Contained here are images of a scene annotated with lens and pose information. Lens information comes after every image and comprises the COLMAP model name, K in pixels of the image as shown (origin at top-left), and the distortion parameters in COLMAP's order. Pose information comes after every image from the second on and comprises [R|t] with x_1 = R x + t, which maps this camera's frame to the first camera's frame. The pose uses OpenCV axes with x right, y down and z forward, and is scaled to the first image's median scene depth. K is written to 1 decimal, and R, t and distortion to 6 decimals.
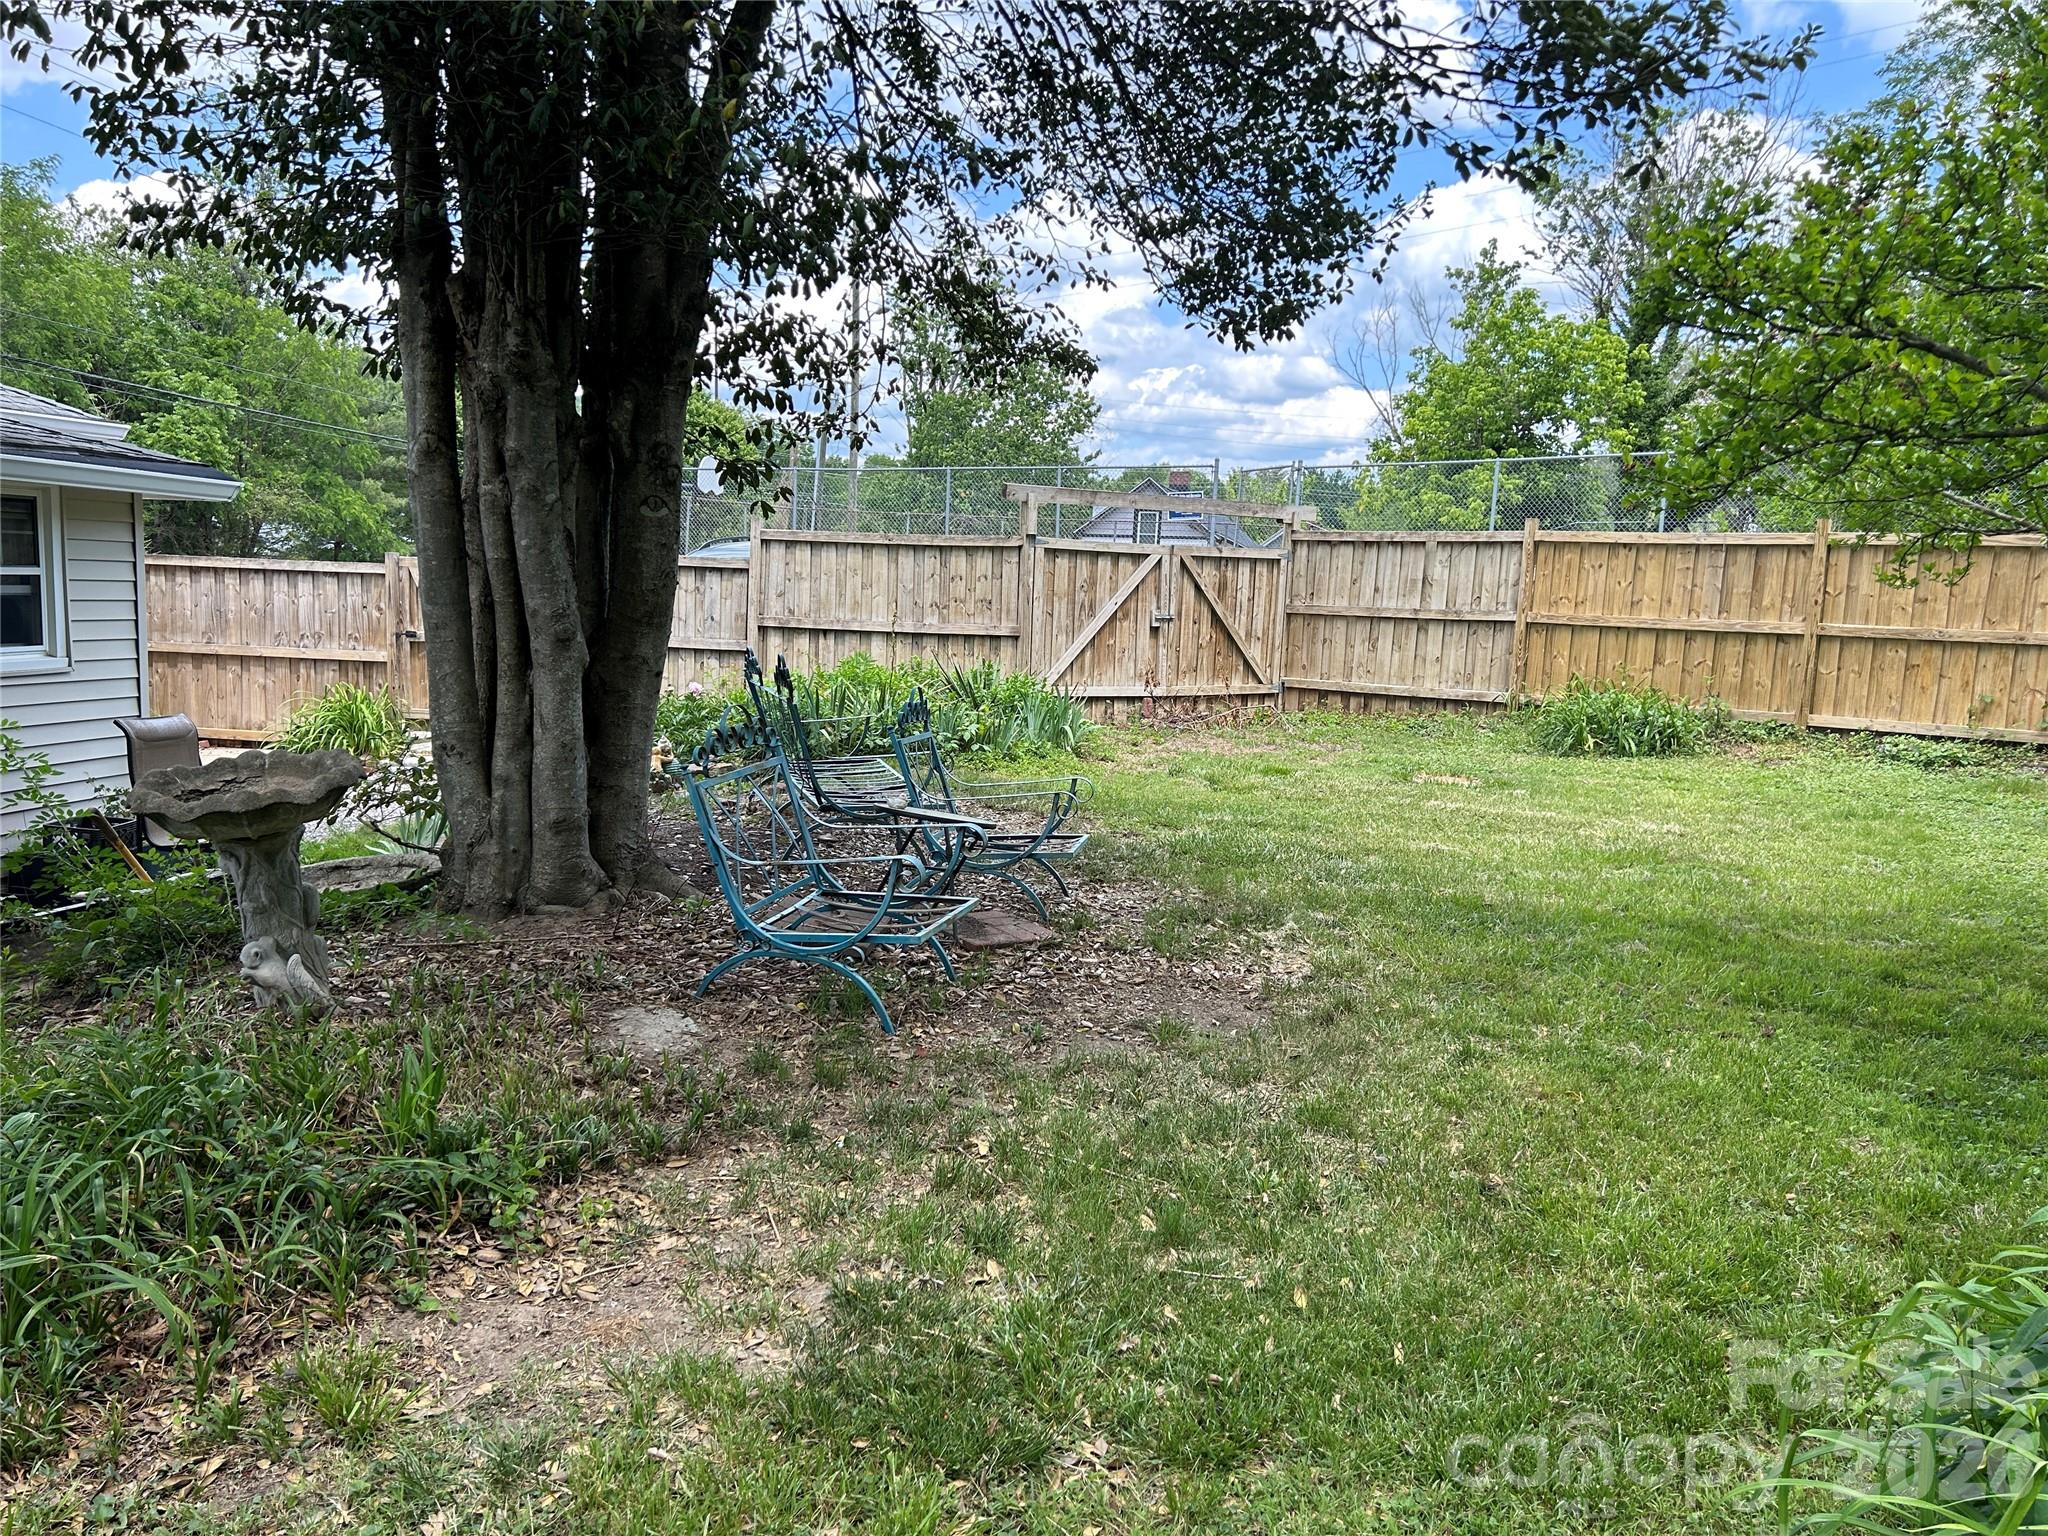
lens RADIAL K [[1532.6, 0, 1042.5], [0, 1532.6, 775.0], [0, 0, 1]] dist [0.045576, -0.051139]
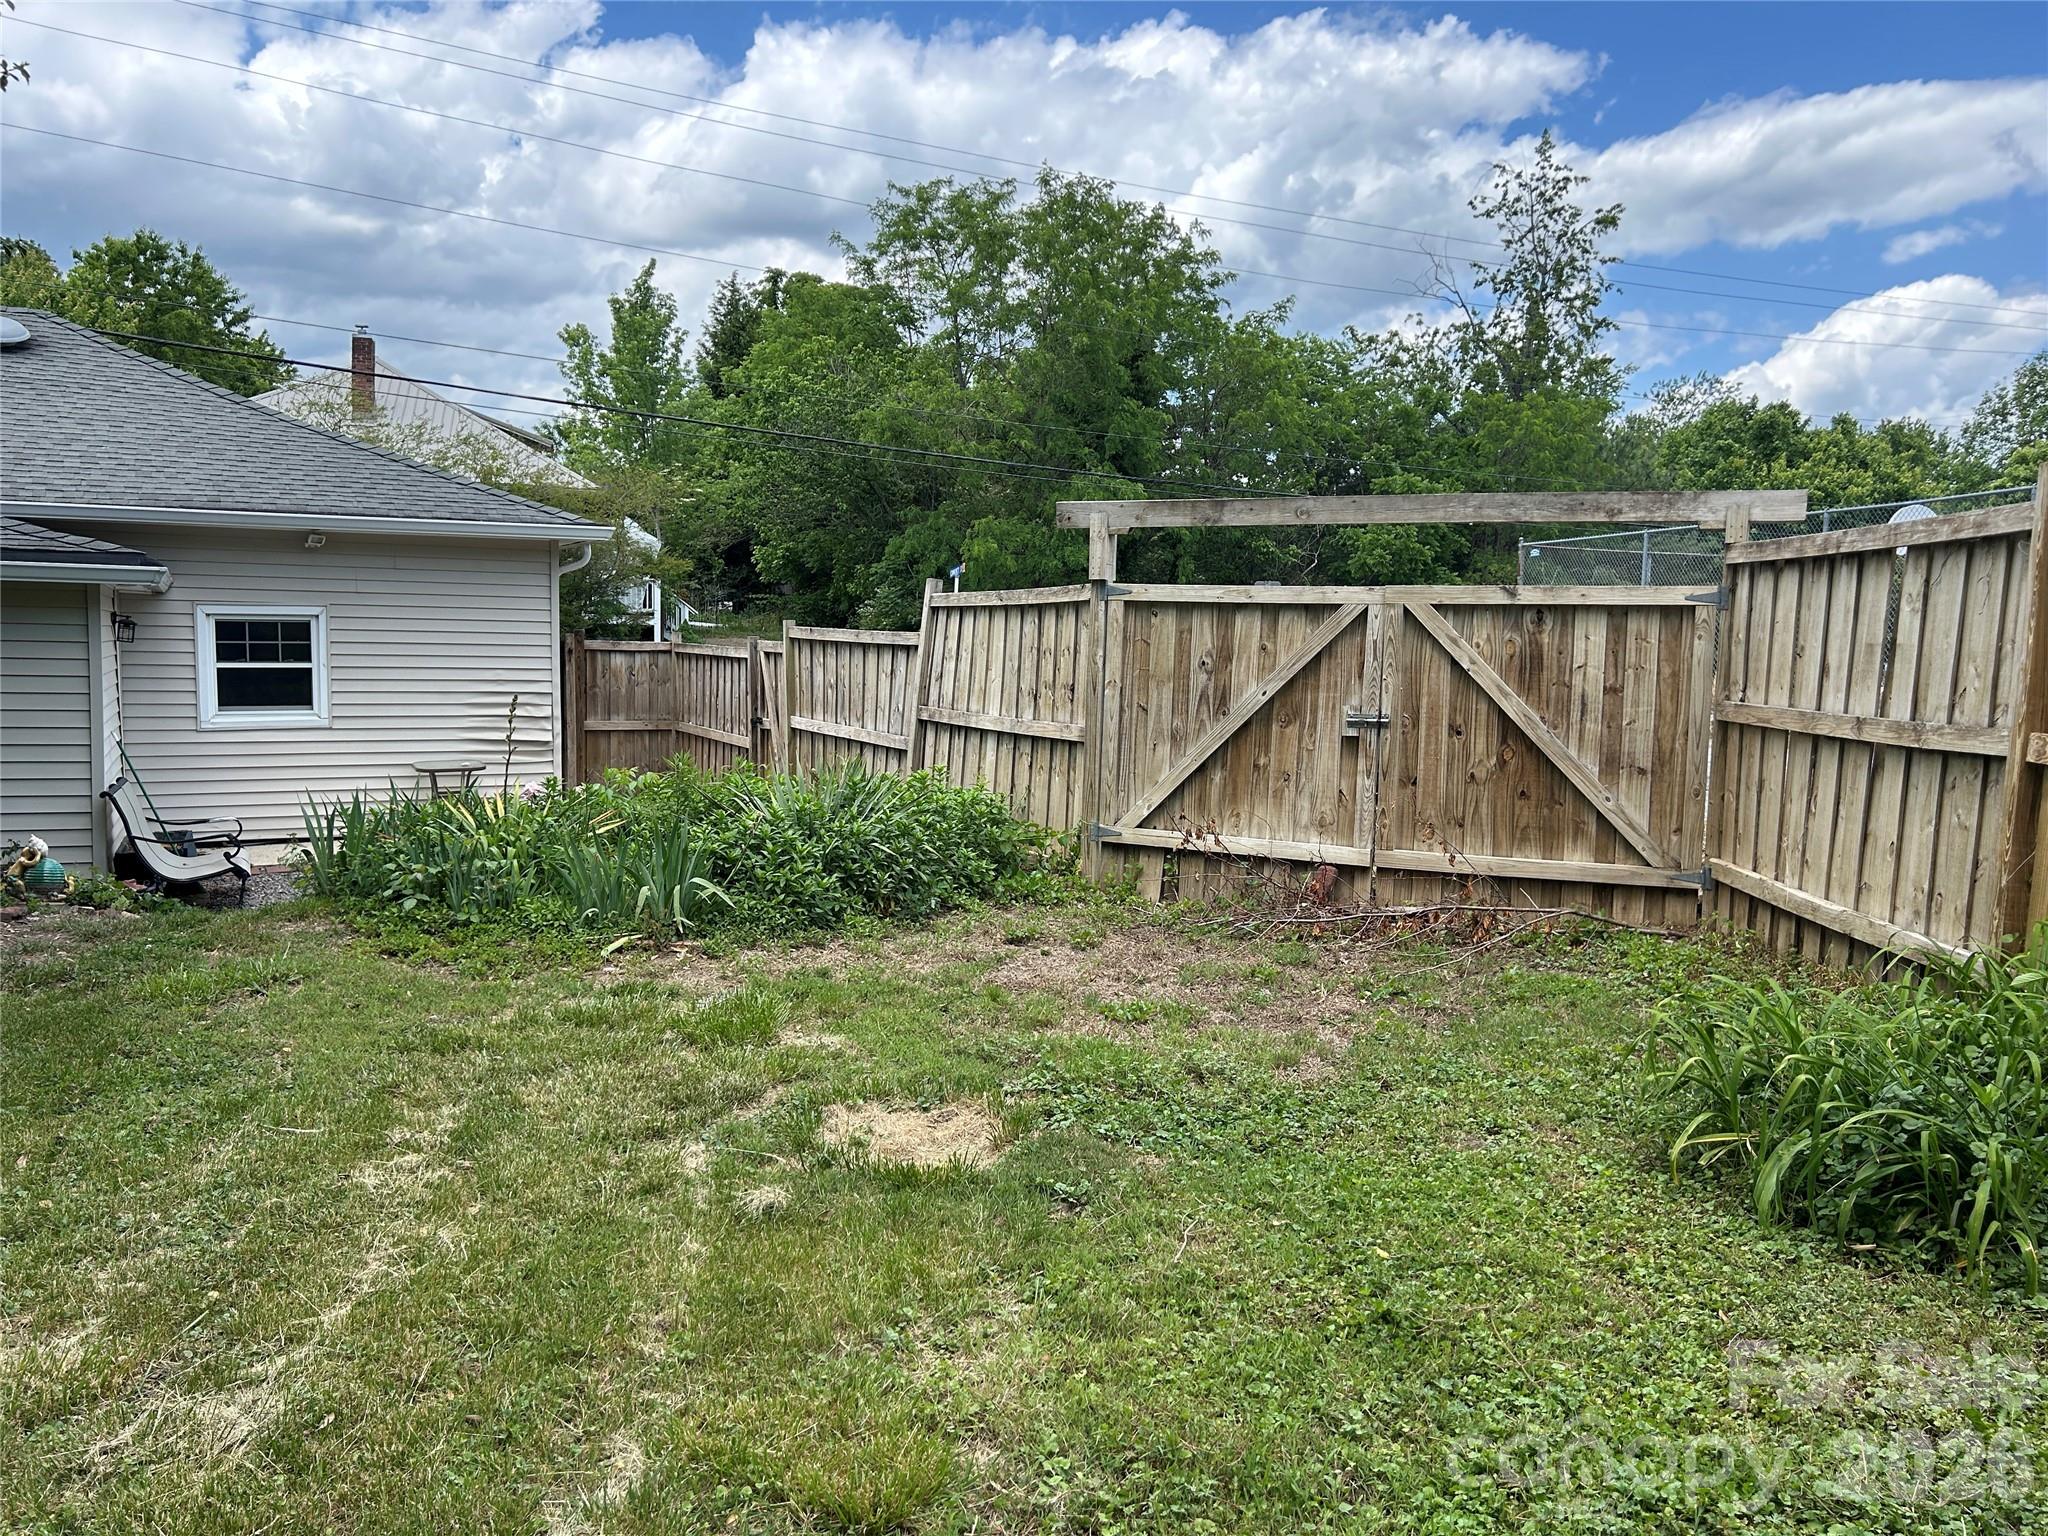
lens RADIAL K [[1532.6, 0, 1042.5], [0, 1532.6, 775.0], [0, 0, 1]] dist [0.045576, -0.051139]
pose [[0.560805, 0.053518, -0.826217, 0.454223], [-0.106051, 0.994332, -0.007575, -0.067640], [0.821128, 0.091869, 0.563302, 0.601035]]
